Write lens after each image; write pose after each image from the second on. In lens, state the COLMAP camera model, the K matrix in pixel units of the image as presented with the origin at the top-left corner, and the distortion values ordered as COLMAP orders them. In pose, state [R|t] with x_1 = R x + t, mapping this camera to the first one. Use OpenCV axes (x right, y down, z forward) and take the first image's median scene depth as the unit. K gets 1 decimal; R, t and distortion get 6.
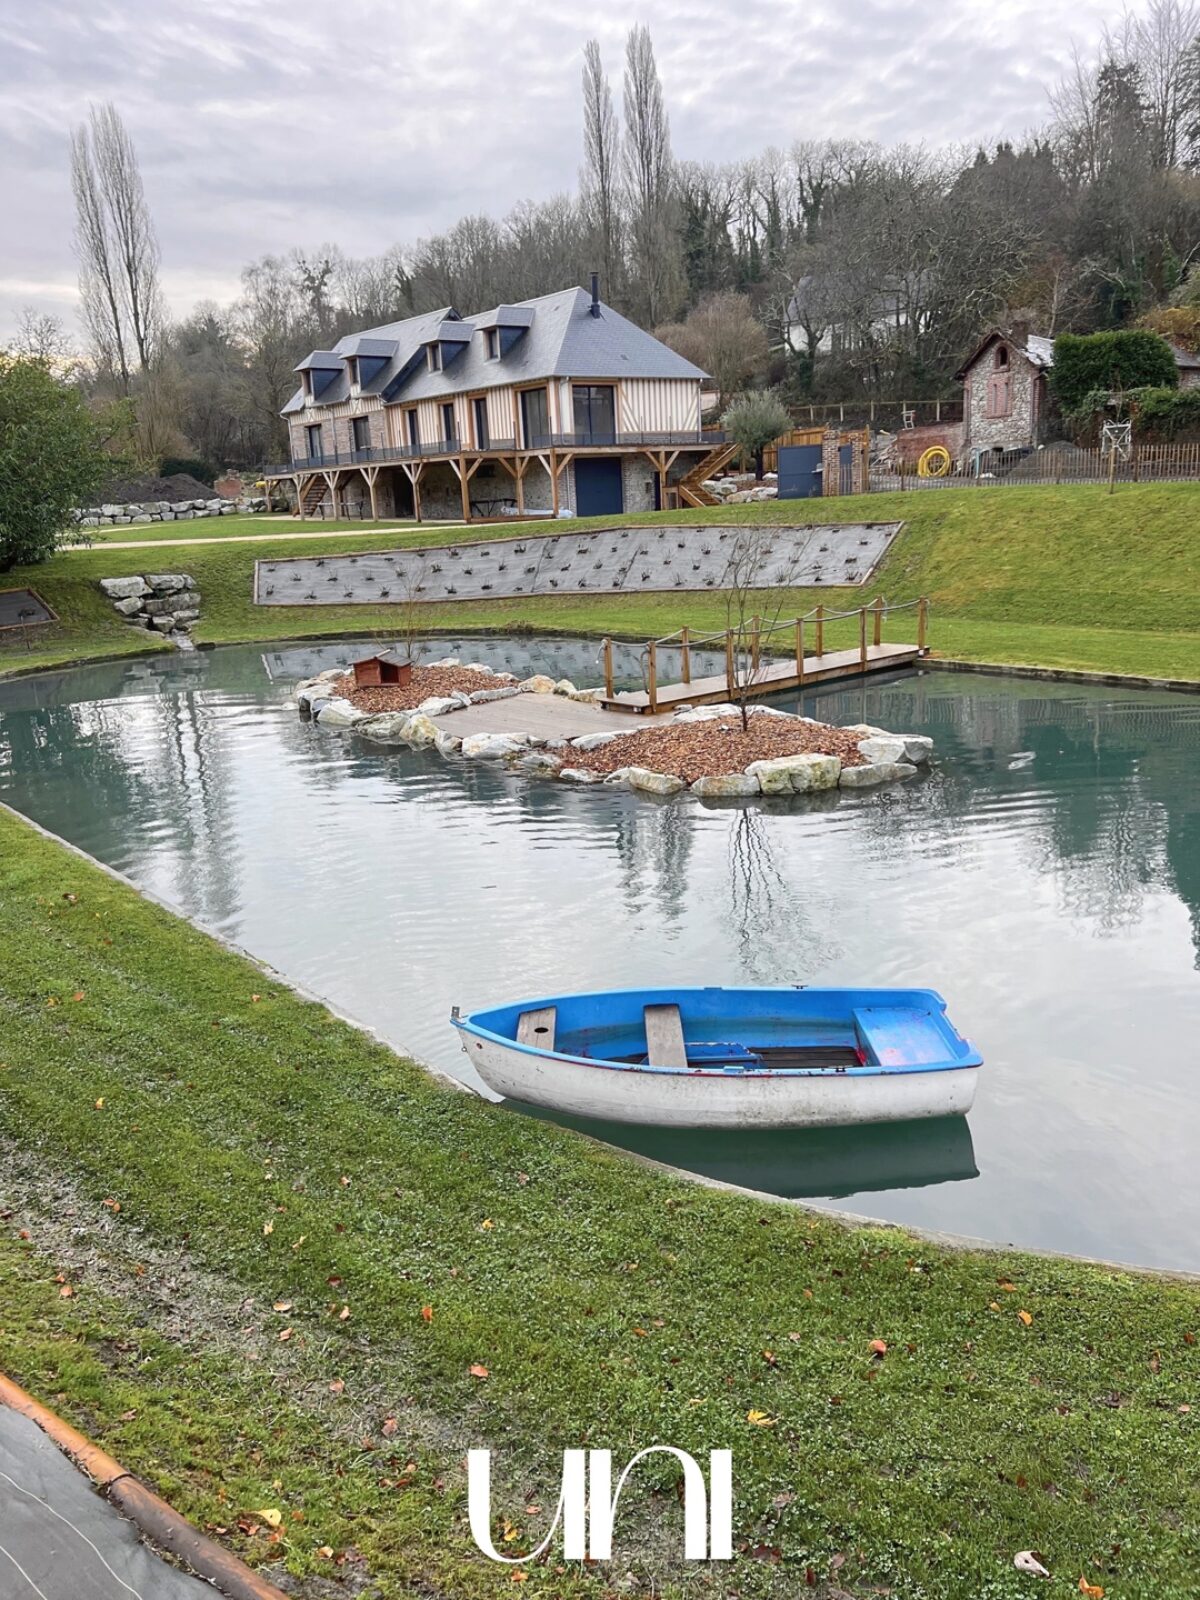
lens RADIAL K [[1197.6, 0, 610.2], [0, 1197.6, 817.6], [0, 0, 1]] dist [0.082825, -0.123156]
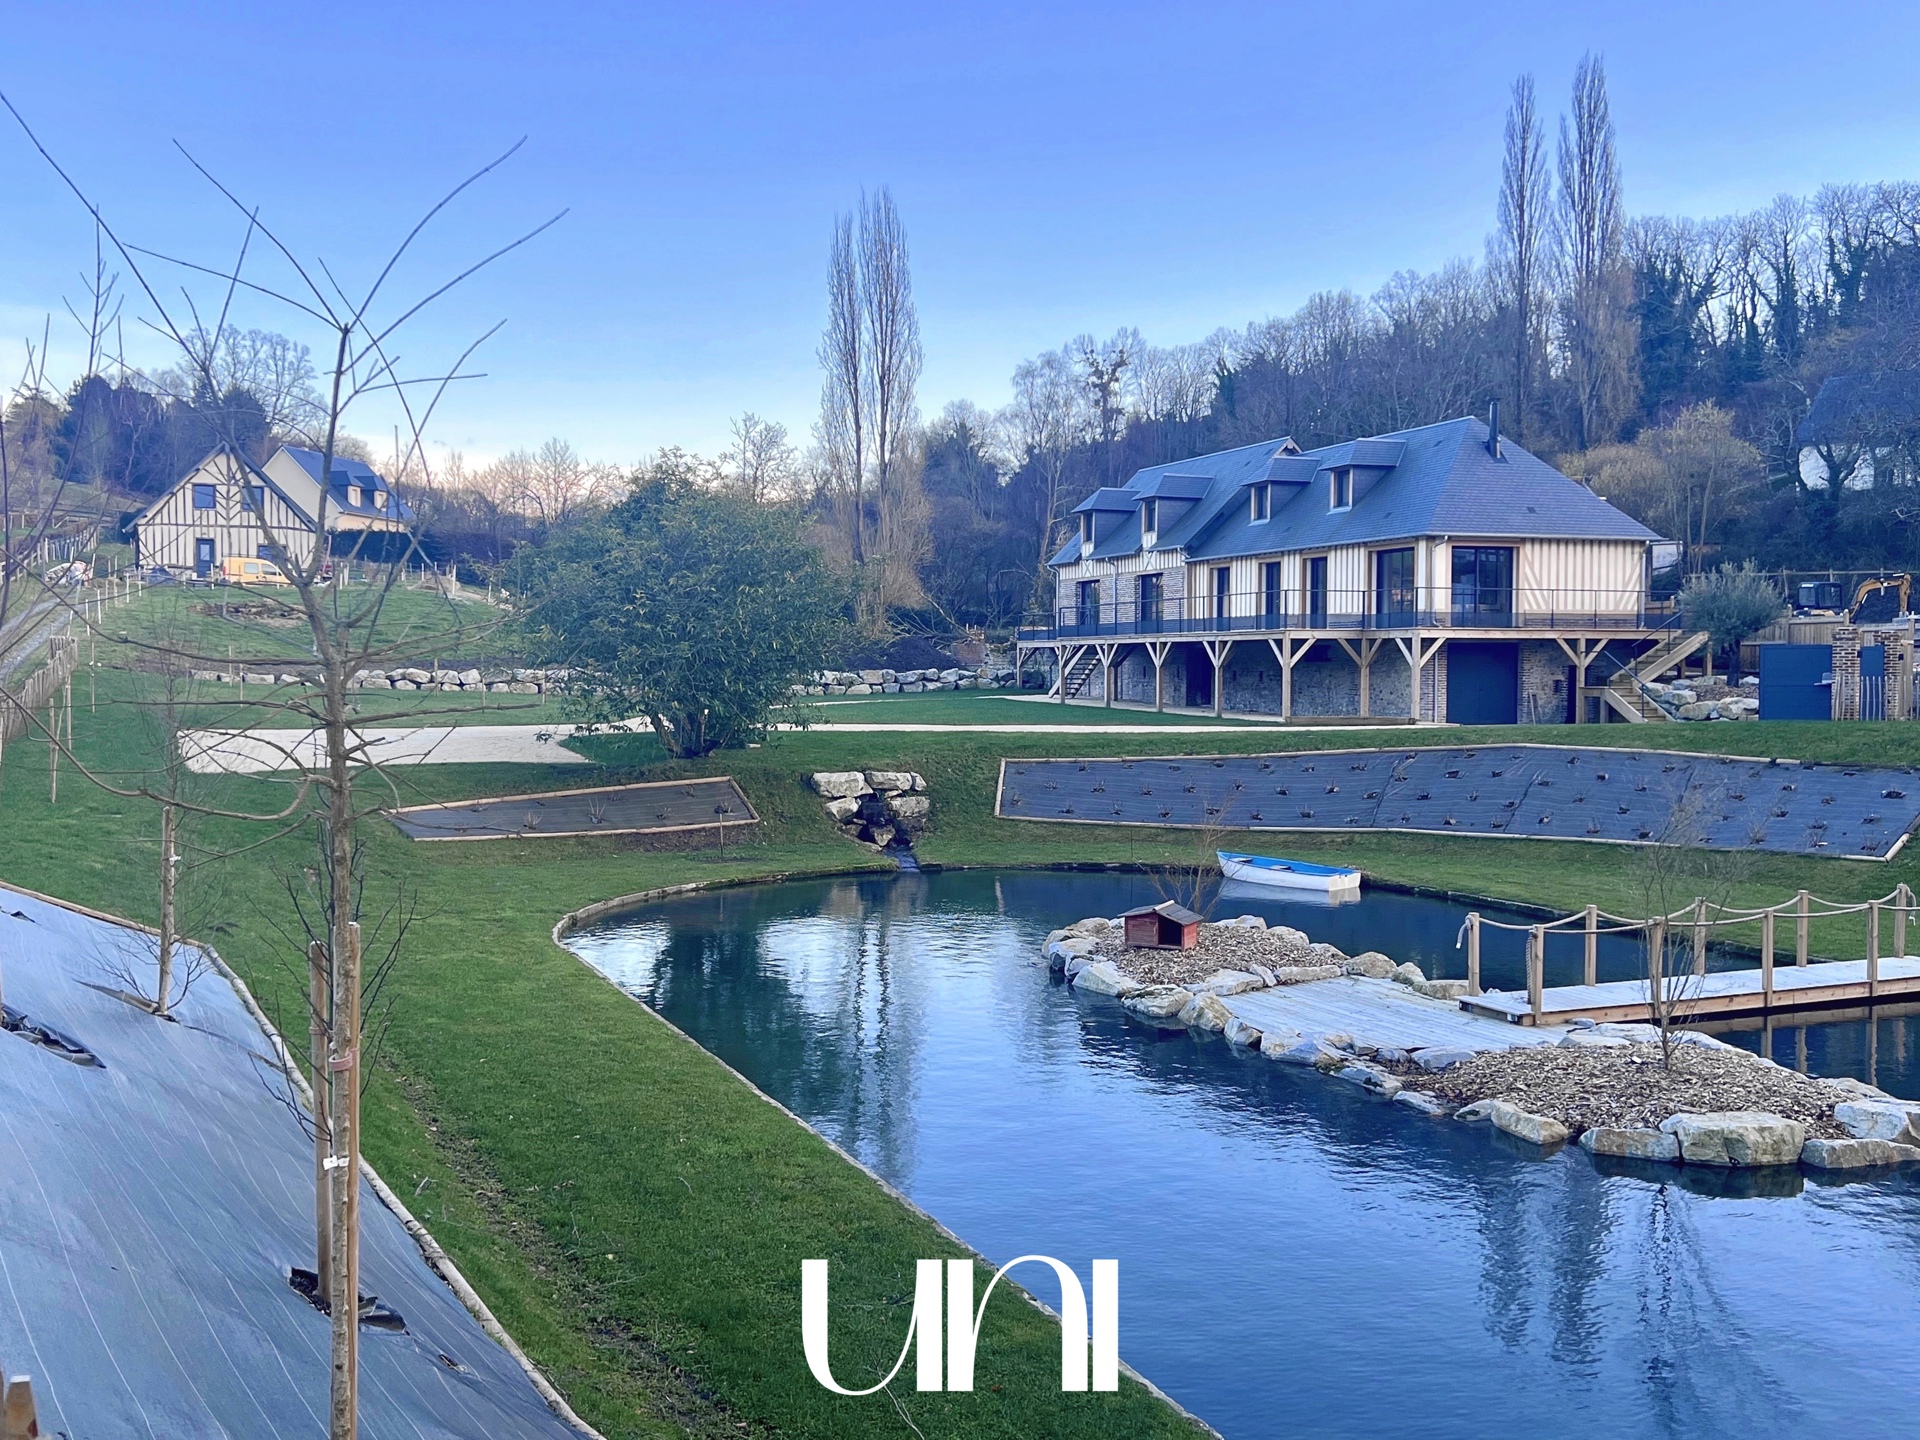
lens RADIAL K [[1795.7, 0, 967.3], [0, 1795.7, 738.8], [0, 0, 1]] dist [0.138975, -0.287615]
pose [[0.957708, 0.061129, -0.281173, 0.002654], [-0.120074, 0.972929, -0.197464, 0.000437], [0.261491, 0.222874, 0.939122, -0.061097]]
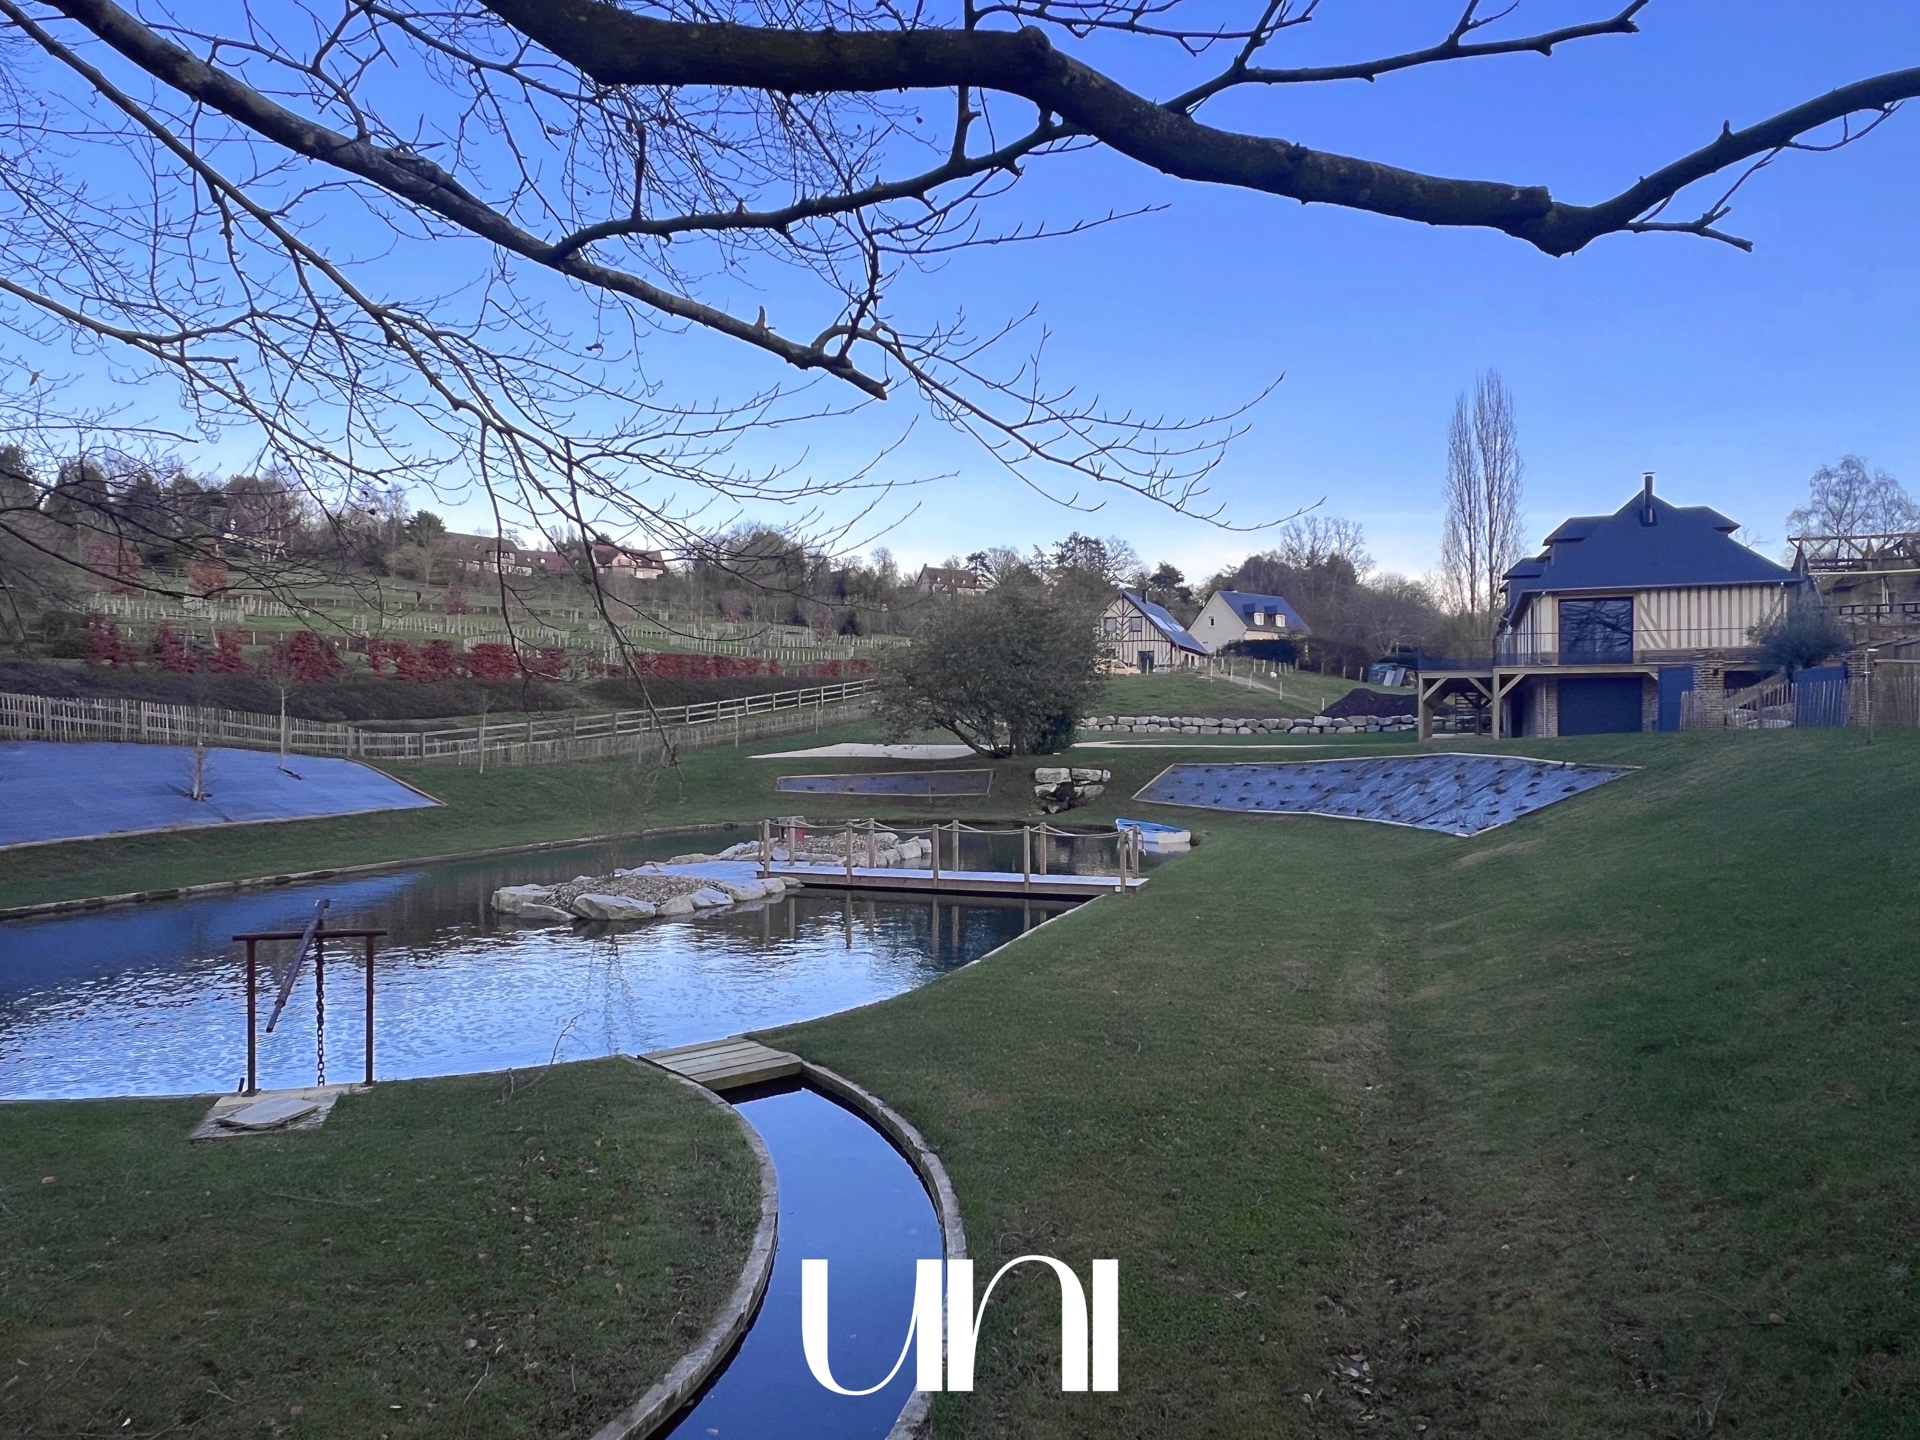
lens RADIAL K [[1245.1, 0, 960.0], [0, 1245.1, 720.0], [0, 0, 1]] dist [0.003096, 0.000681]
pose [[0.500814, 0.038351, -0.864705, 0.535638], [-0.252080, 0.962174, -0.103324, -0.071633], [0.828034, 0.269721, 0.491538, 0.220221]]
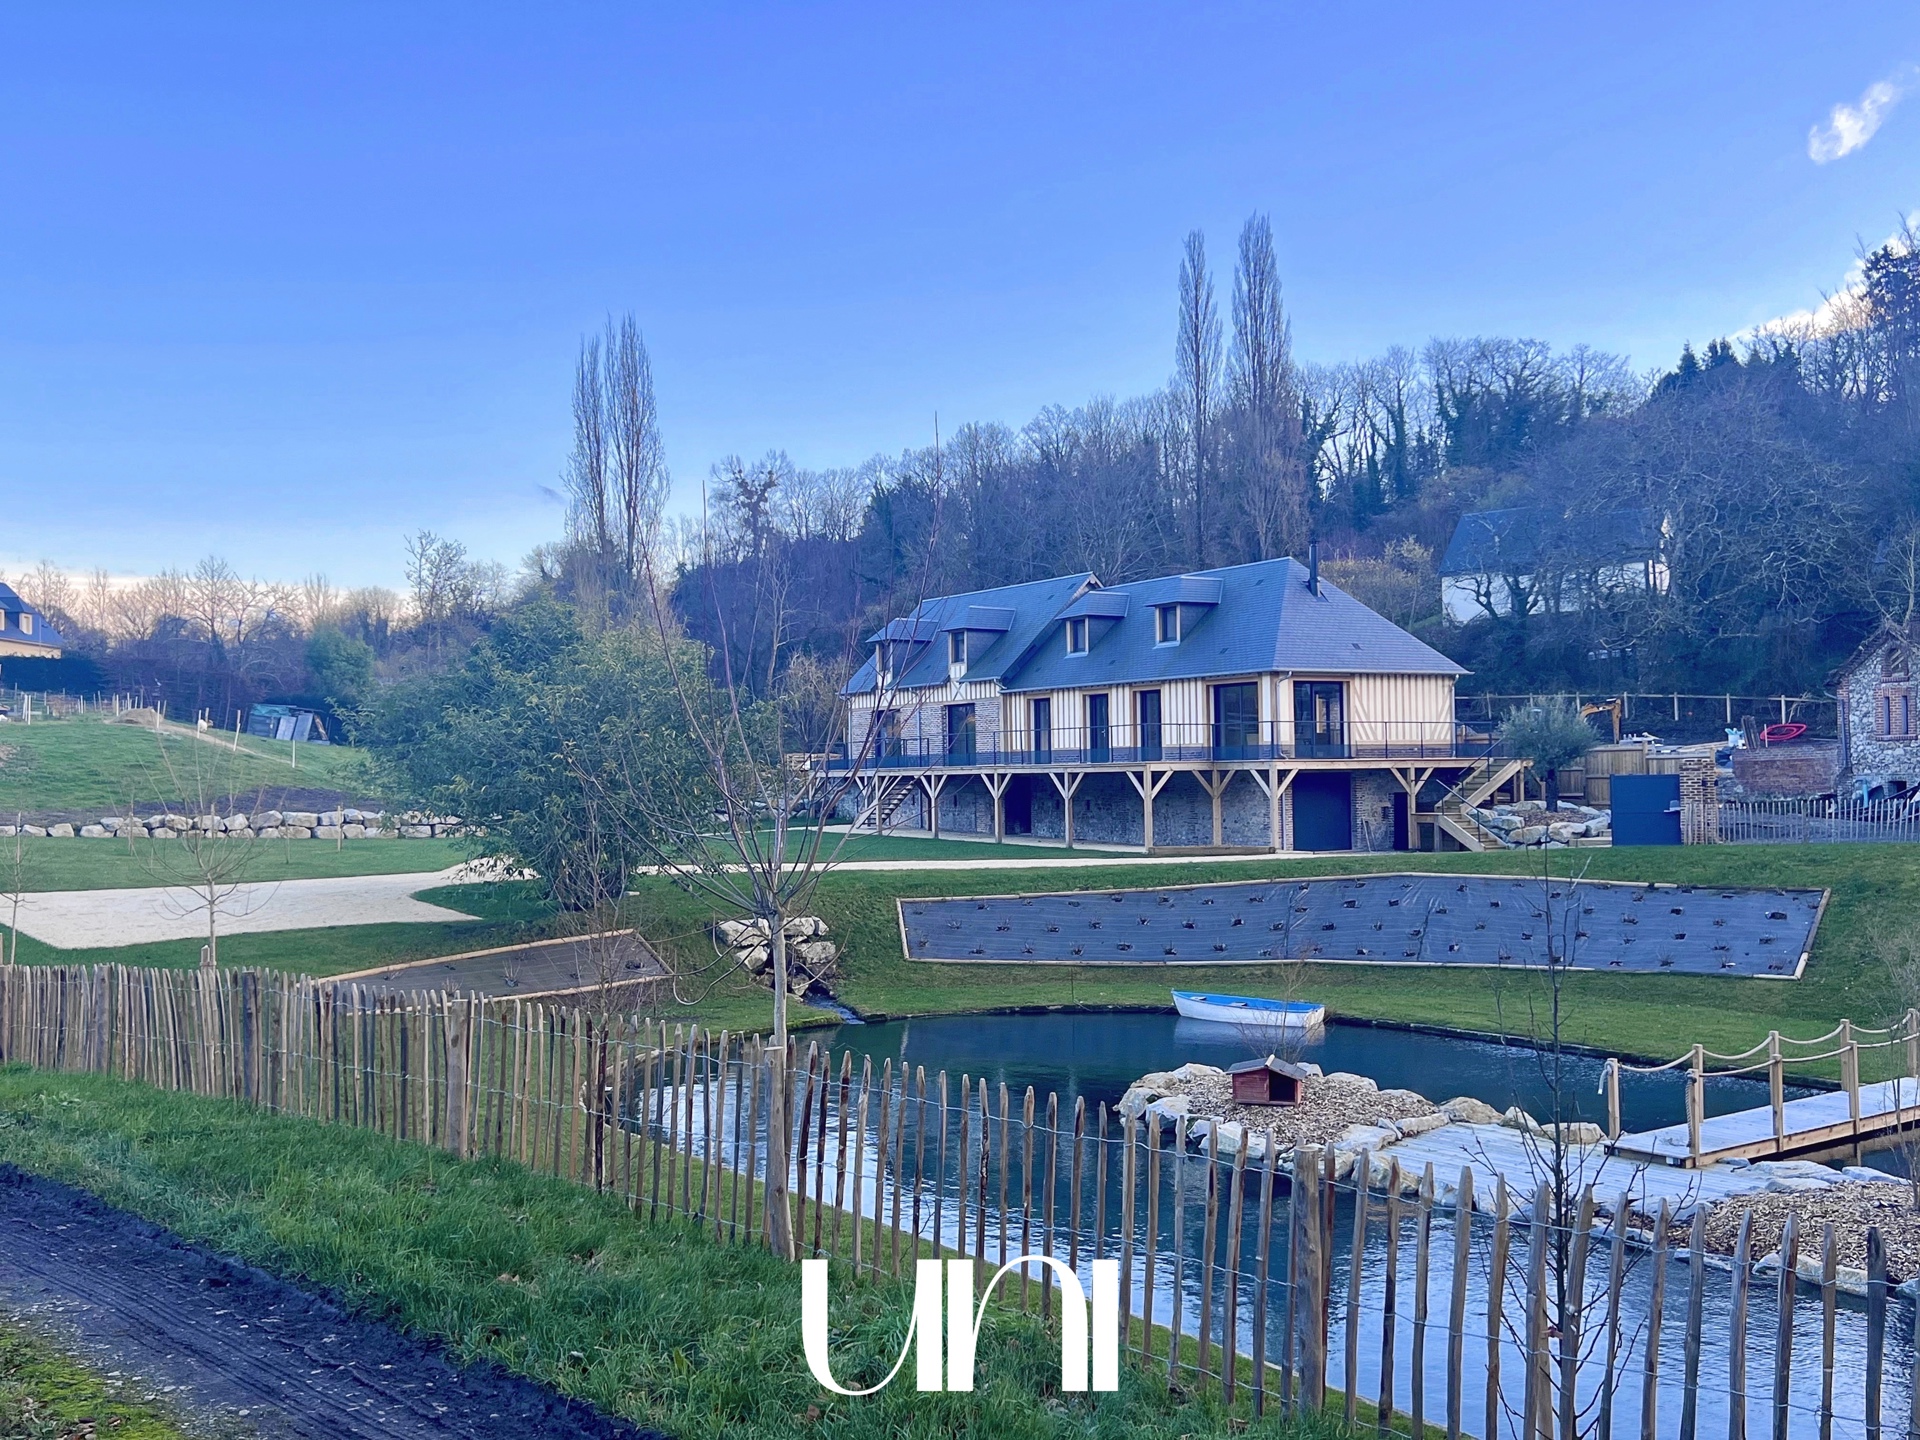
lens RADIAL K [[1795.7, 0, 967.3], [0, 1795.7, 738.8], [0, 0, 1]] dist [0.138975, -0.287615]
pose [[0.995936, 0.031351, -0.084426, -0.137537], [-0.053656, 0.959468, -0.276663, -0.002374], [0.072330, 0.280069, 0.957251, -0.078561]]
